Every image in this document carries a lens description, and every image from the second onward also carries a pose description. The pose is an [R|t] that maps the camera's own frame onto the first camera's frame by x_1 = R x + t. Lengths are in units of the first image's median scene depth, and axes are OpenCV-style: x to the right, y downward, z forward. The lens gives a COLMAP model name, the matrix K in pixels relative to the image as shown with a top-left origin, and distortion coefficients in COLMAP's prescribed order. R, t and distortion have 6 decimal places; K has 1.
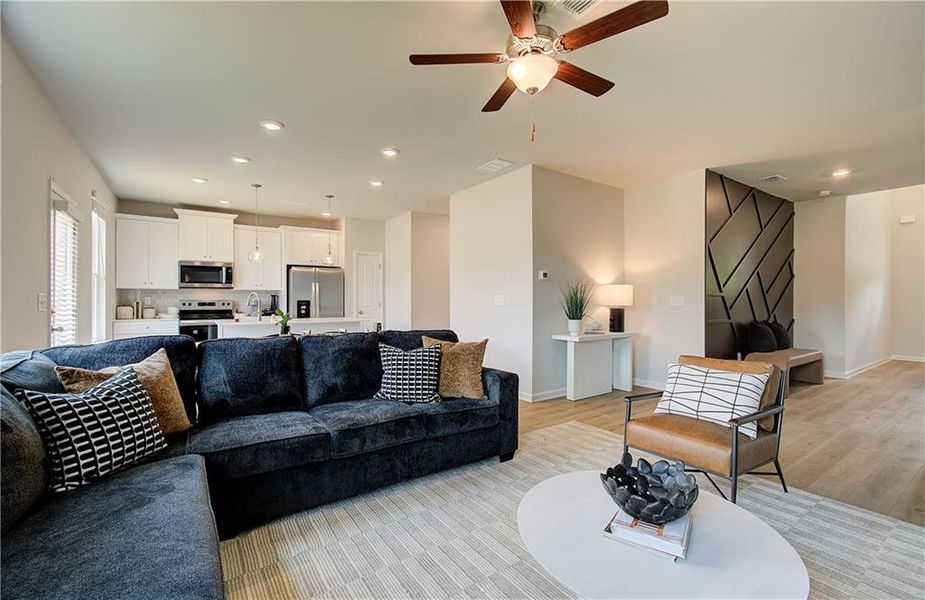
lens RADIAL K [[396.3, 0, 462.2], [0, 396.3, 302.4], [0, 0, 1]] dist [-0.000127, 0.000040]
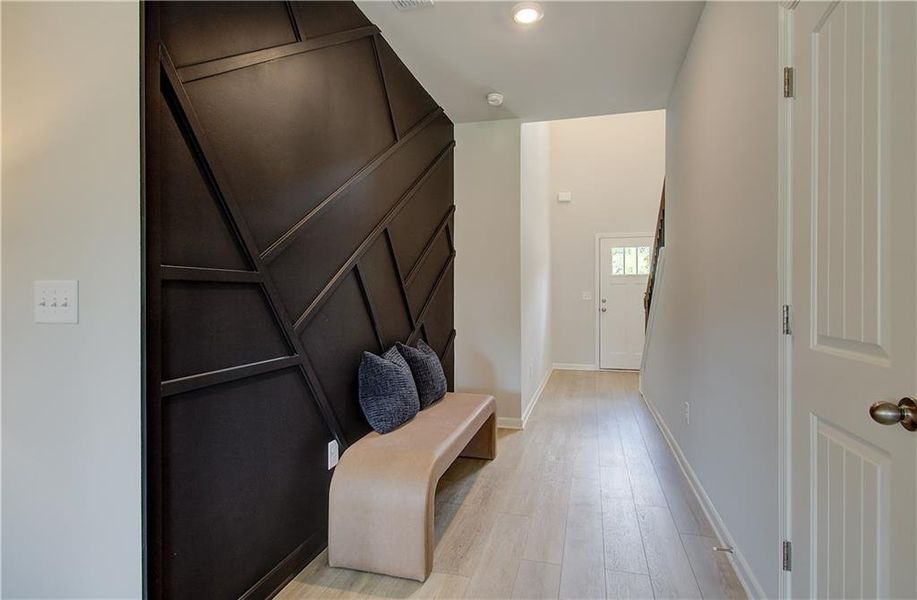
lens RADIAL K [[496.5, 0, 454.1], [0, 496.5, 300.5], [0, 0, 1]] dist [-0.003018, 0.000503]
pose [[0.779042, -0.006162, 0.626942, 0.407357], [0.001606, 0.999968, 0.007833, -0.004684], [-0.626970, -0.005096, 0.779027, 0.465444]]
